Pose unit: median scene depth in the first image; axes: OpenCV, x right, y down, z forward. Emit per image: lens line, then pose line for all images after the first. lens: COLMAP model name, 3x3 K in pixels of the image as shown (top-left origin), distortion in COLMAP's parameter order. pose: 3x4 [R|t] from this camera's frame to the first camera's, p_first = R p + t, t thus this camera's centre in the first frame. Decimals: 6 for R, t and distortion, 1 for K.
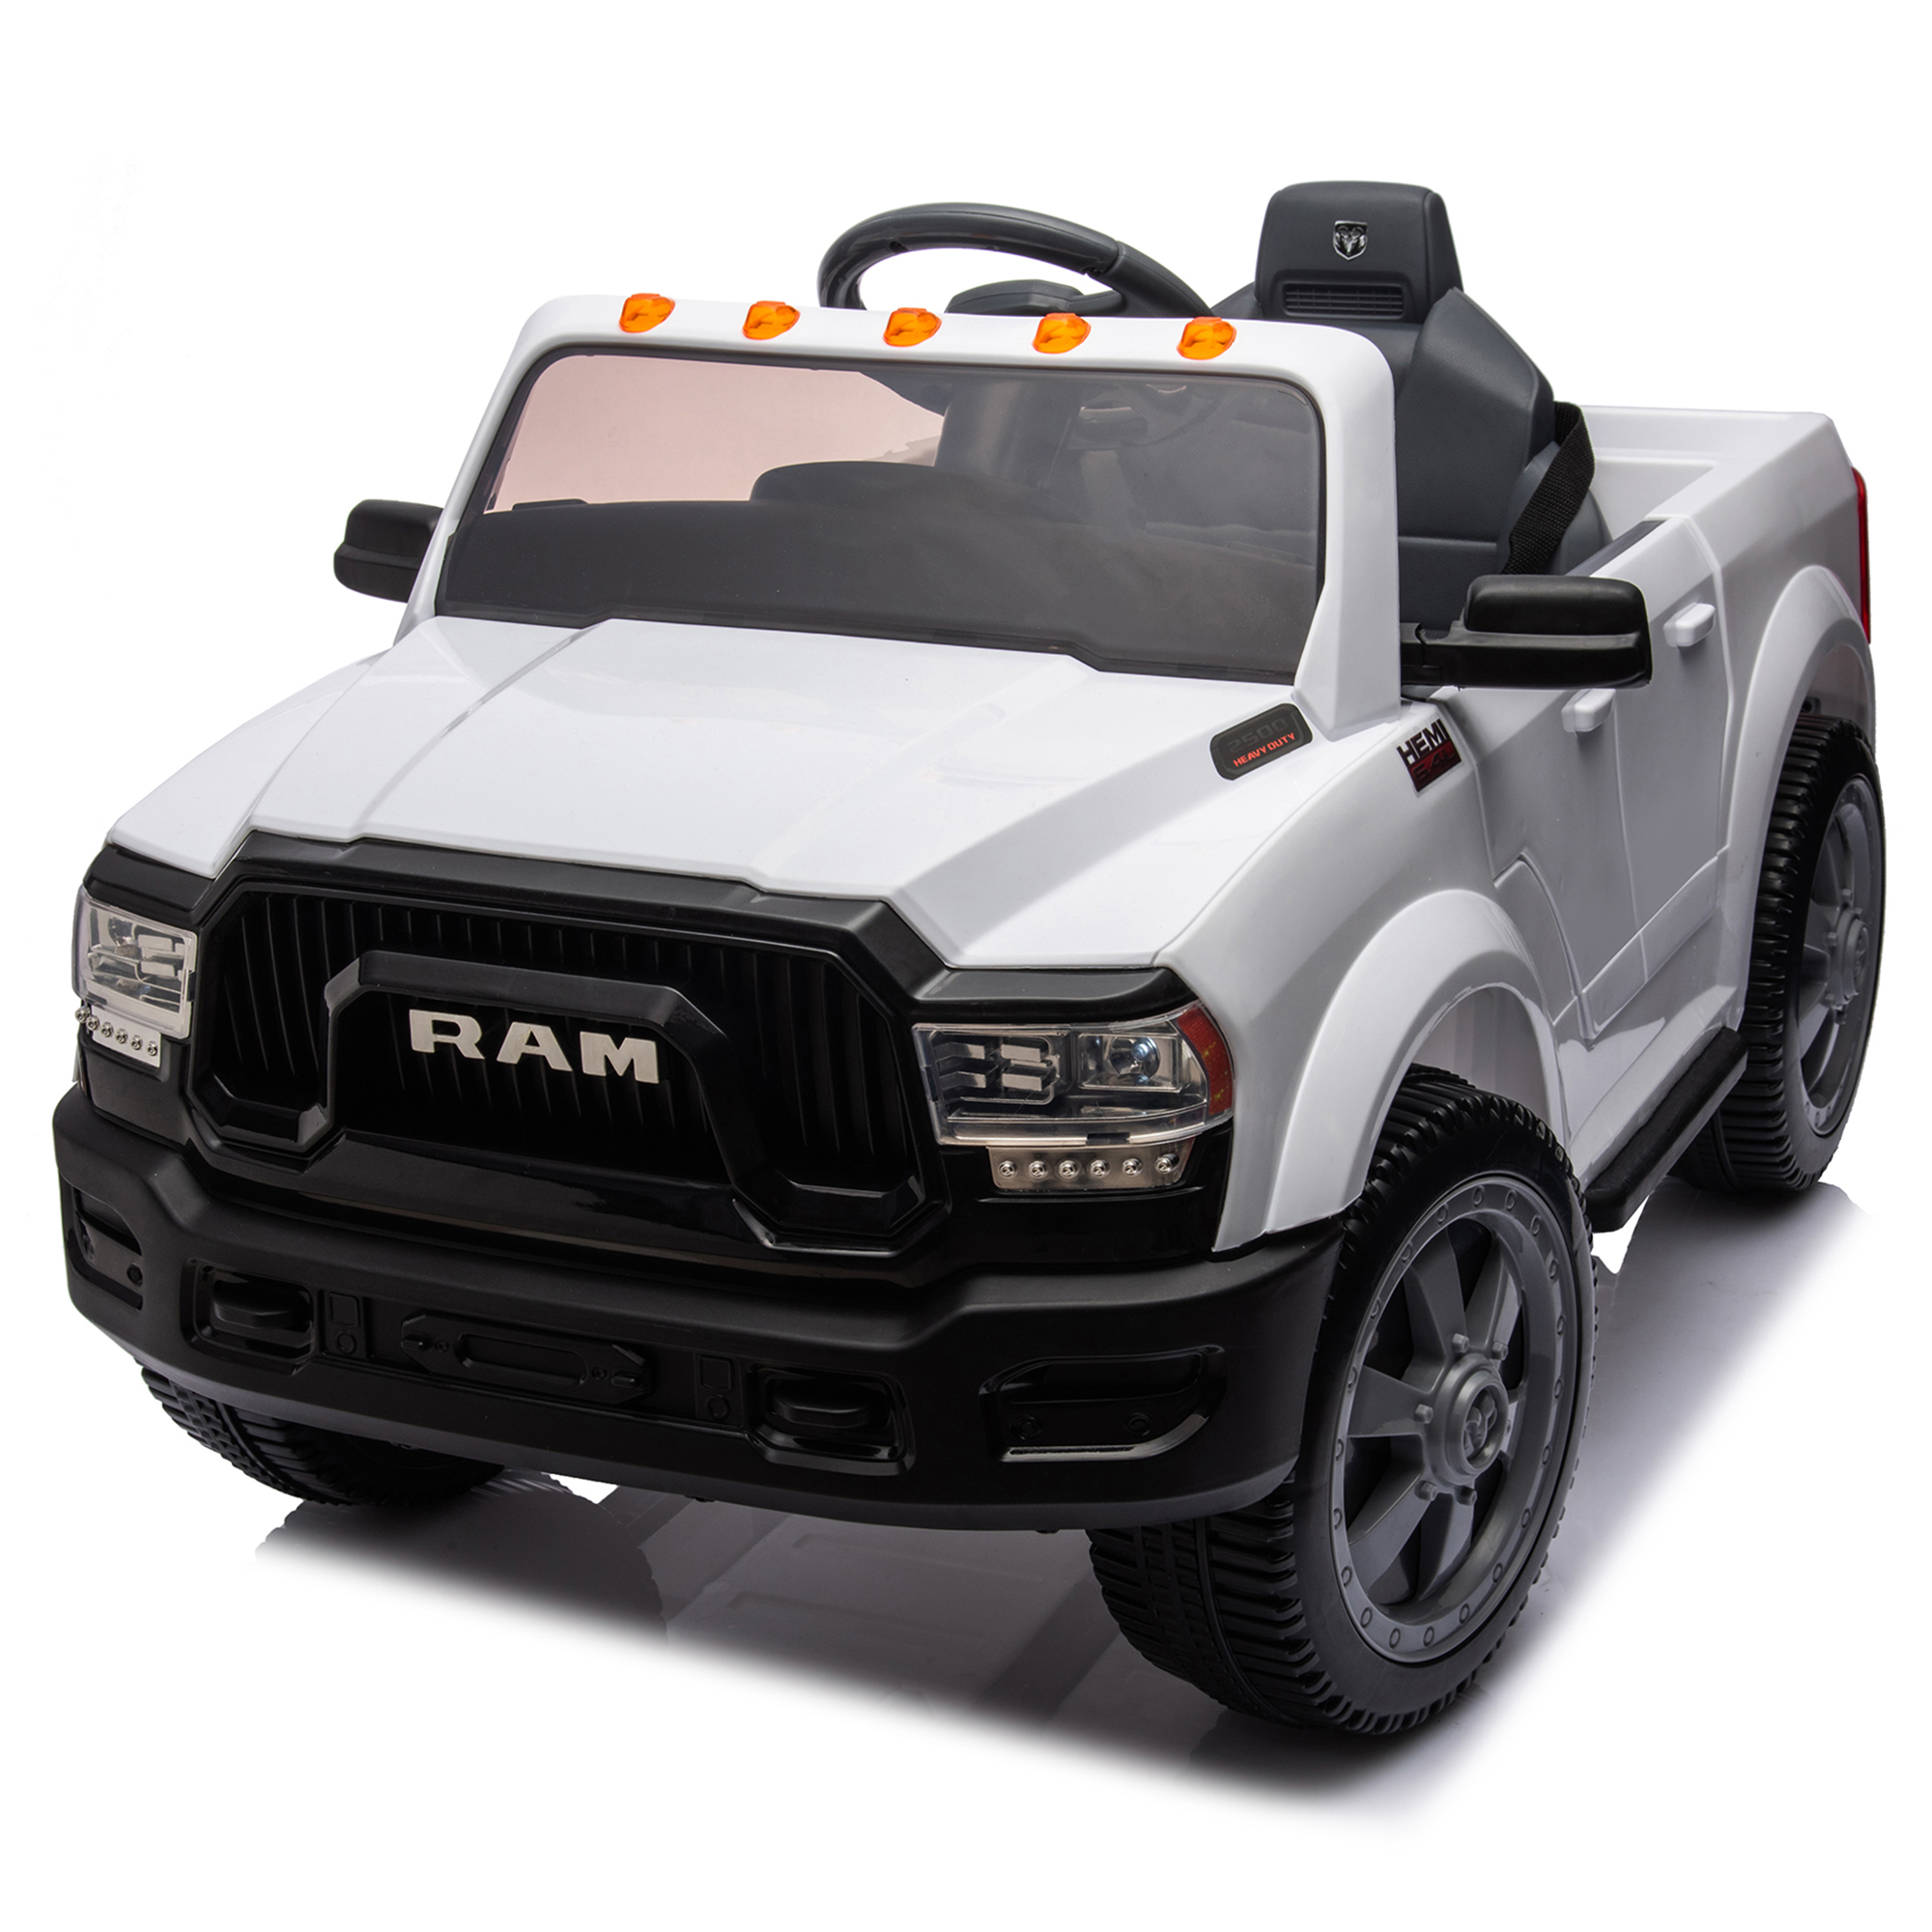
lens RADIAL K [[3535.9, 0, 937.1], [0, 3535.9, 1023.8], [0, 0, 1]] dist [0.071838, 0.000000]
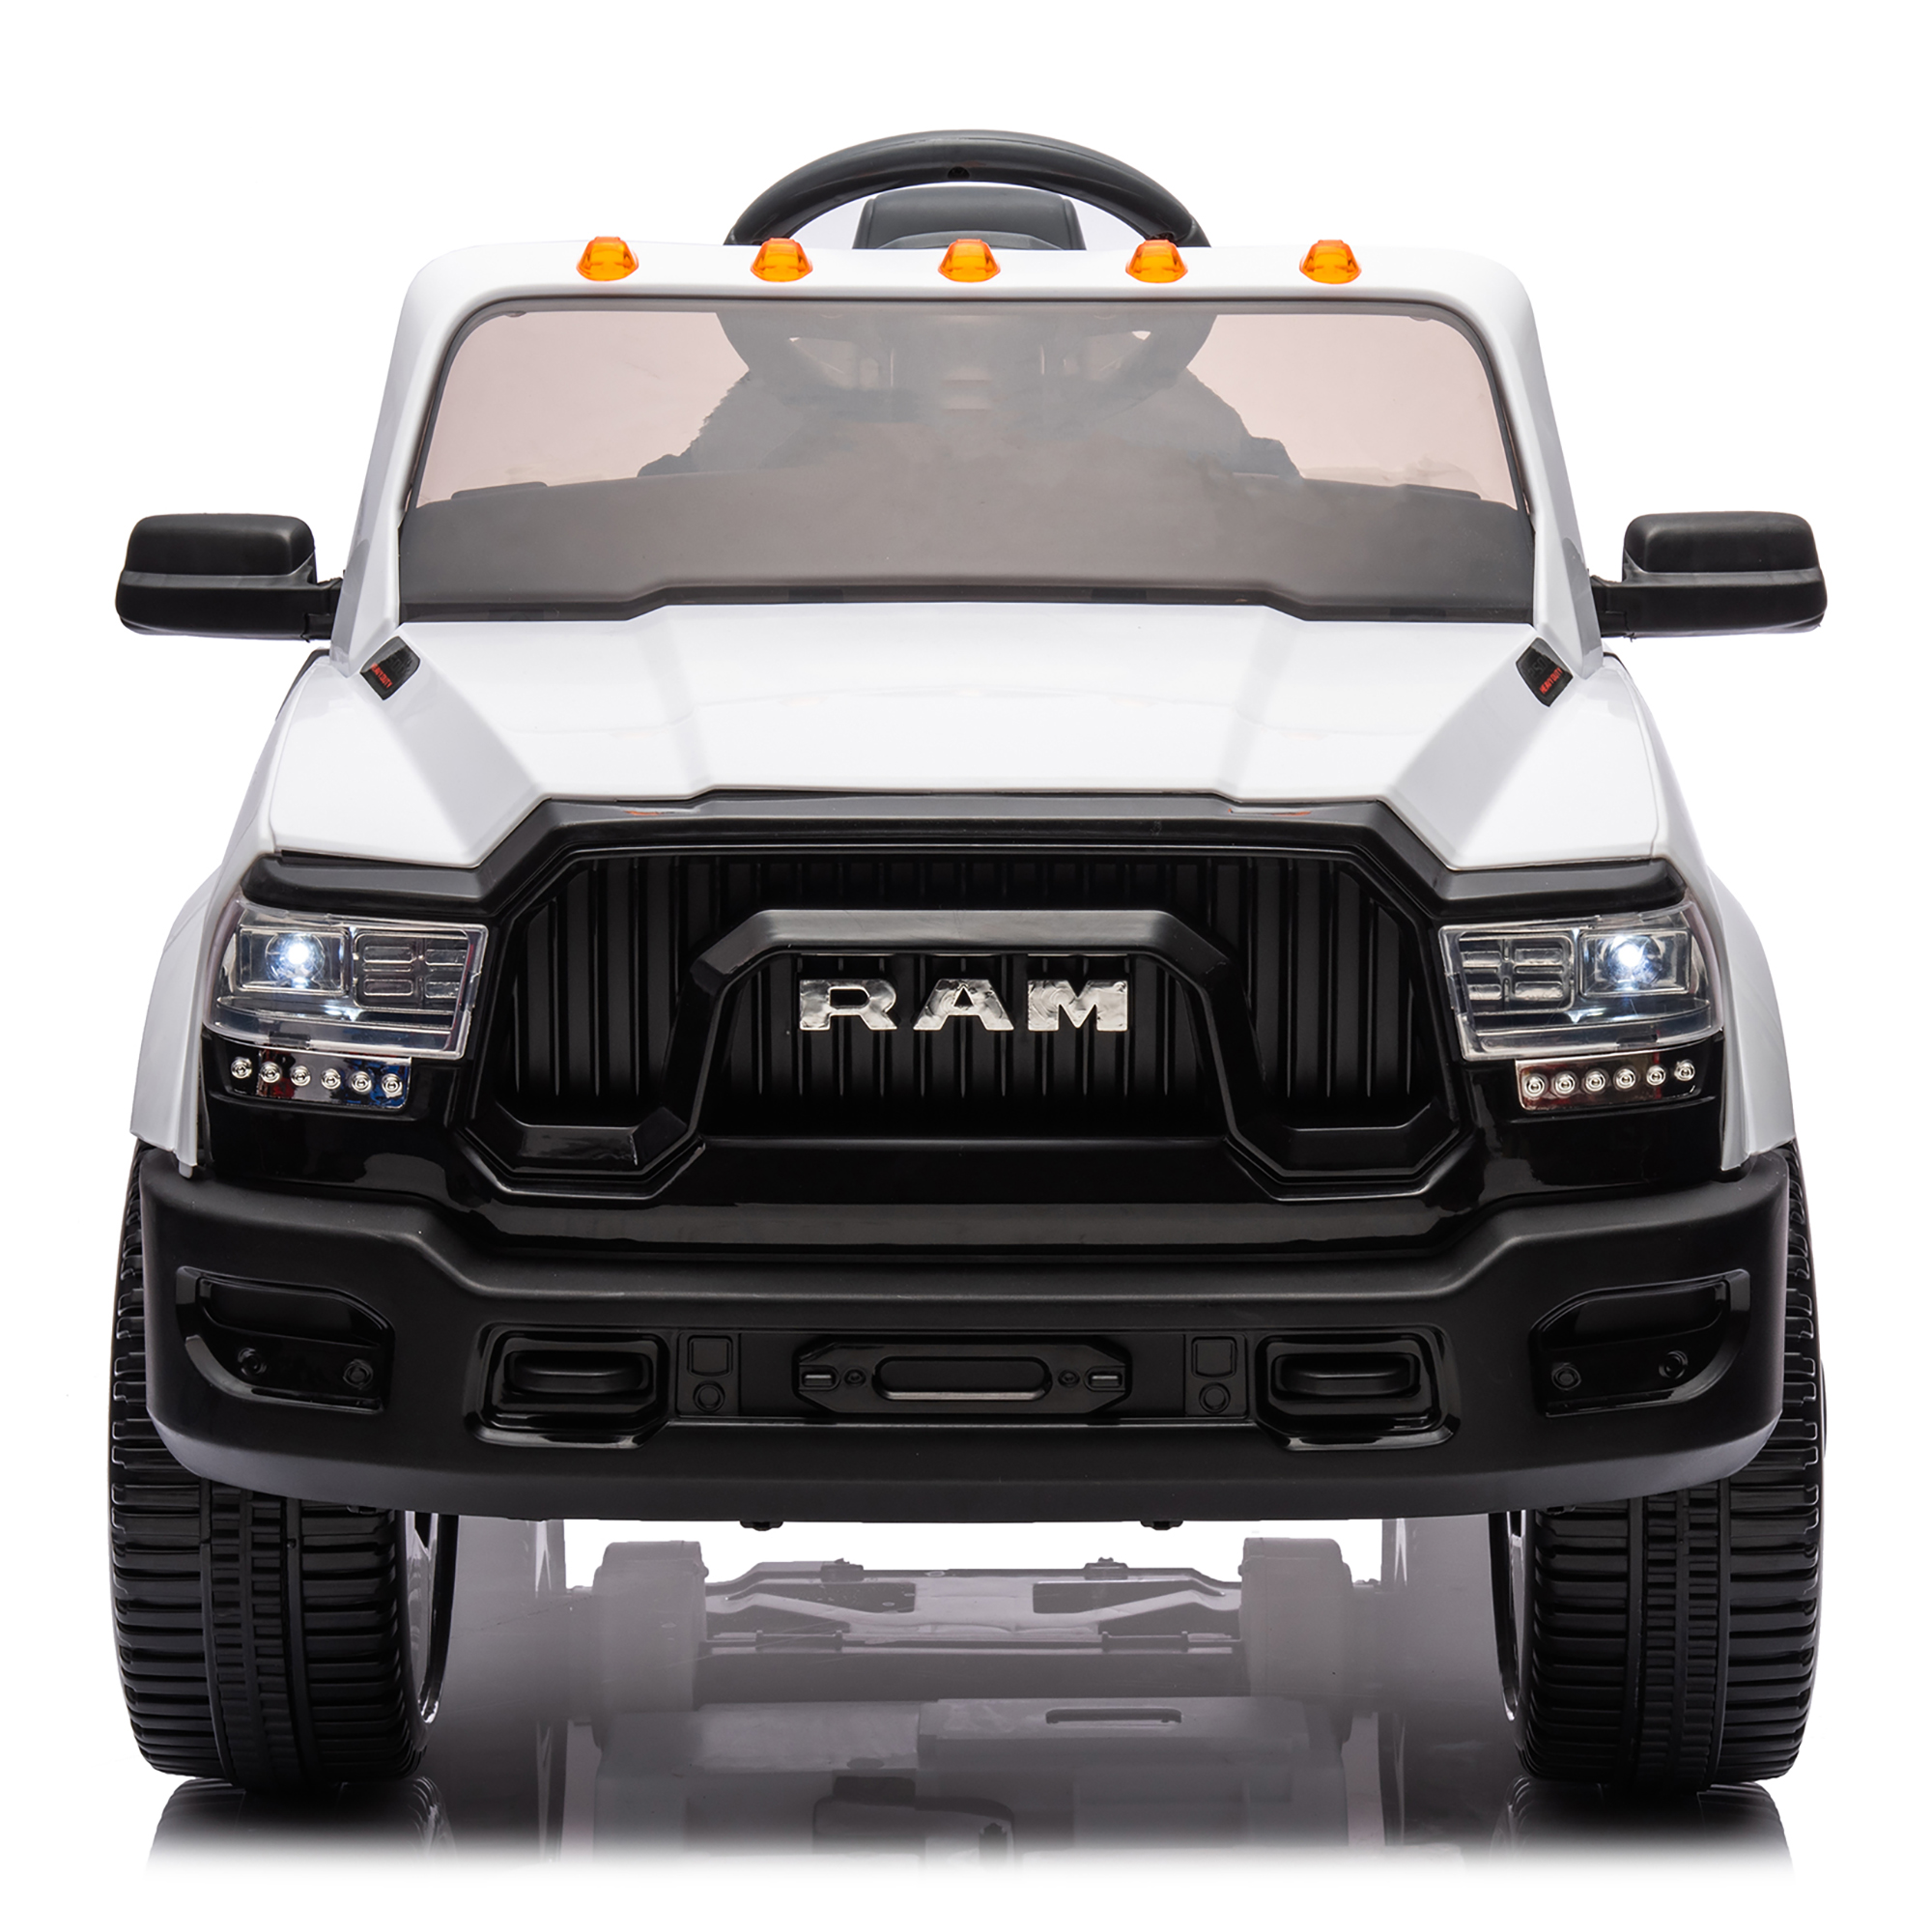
lens RADIAL K [[5984.2, 0, 992.8], [0, 5984.2, 911.1], [0, 0, 1]] dist [0.291170, 0.000000]
pose [[0.906083, -0.042801, 0.420930, -0.721234], [0.112962, 0.983228, -0.143183, 0.193462], [-0.407742, 0.177285, 0.895721, -0.320050]]
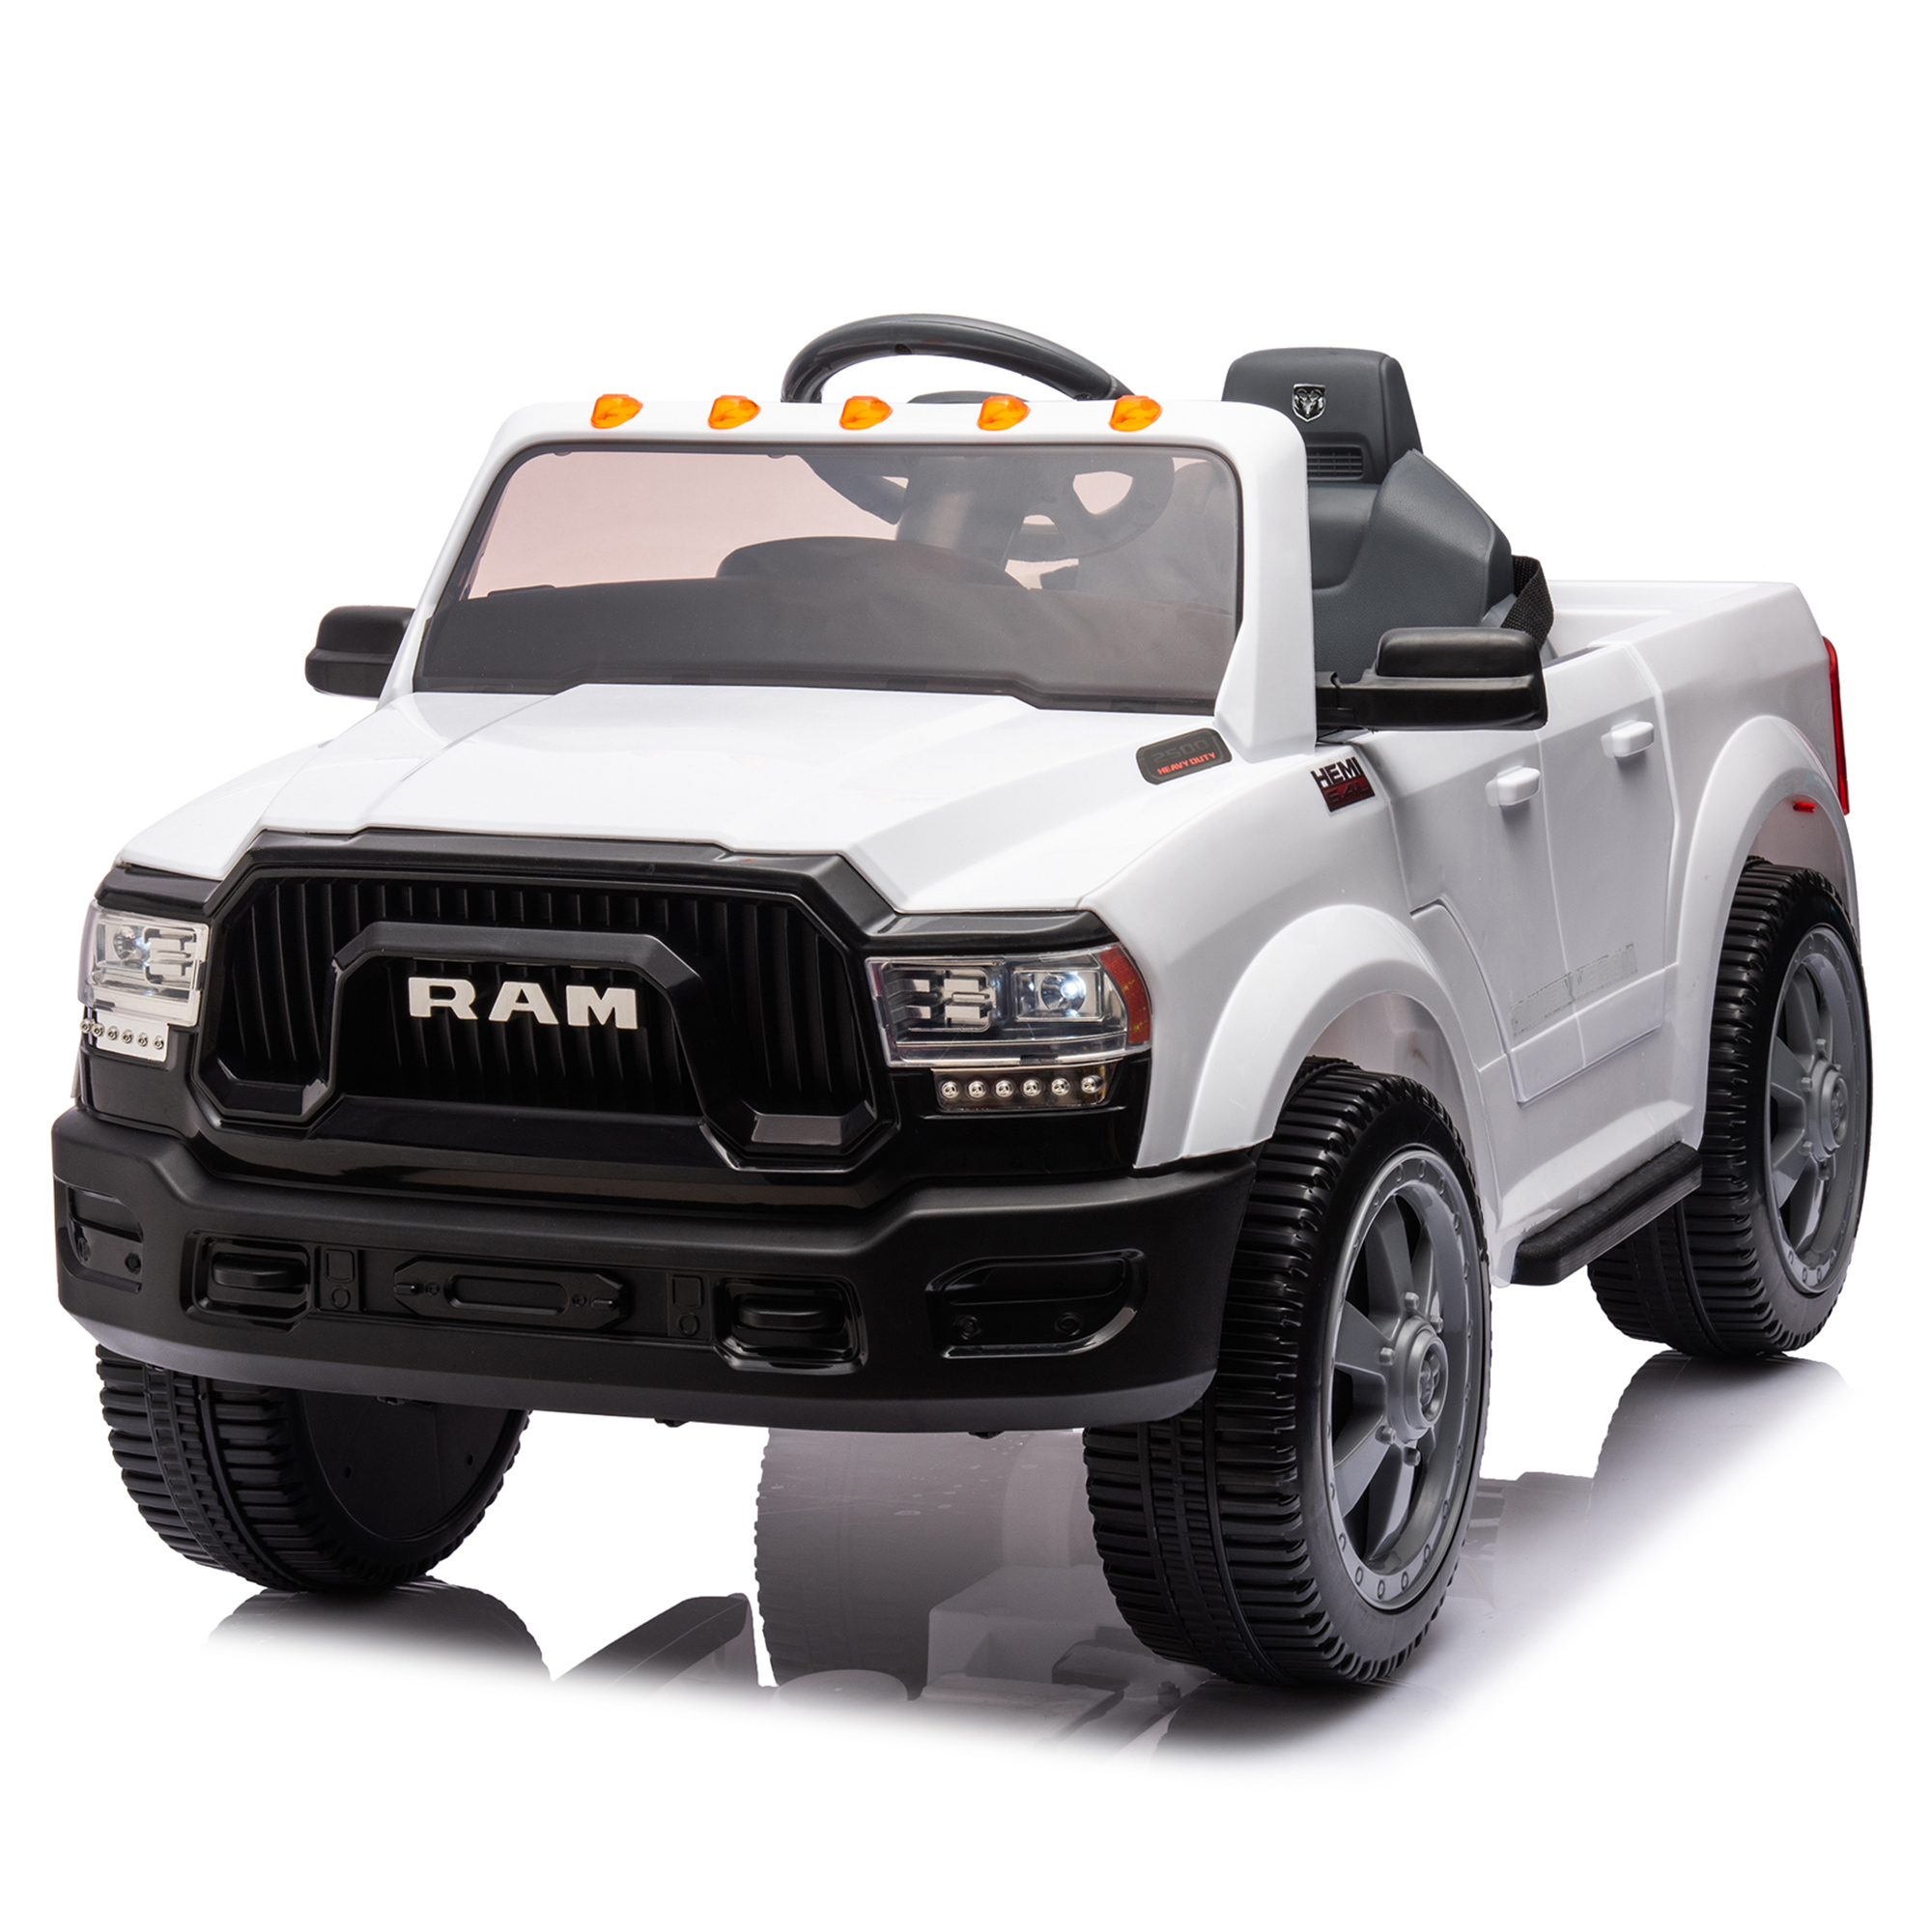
lens RADIAL K [[4997.5, 0, 1058.0], [0, 4997.5, 874.1], [0, 0, 1]] dist [0.154626, 0.000000]
pose [[0.999582, -0.001730, 0.028859, 0.008050], [0.006831, 0.984080, -0.177593, 0.244774], [-0.028092, 0.177716, 0.983681, -0.550120]]
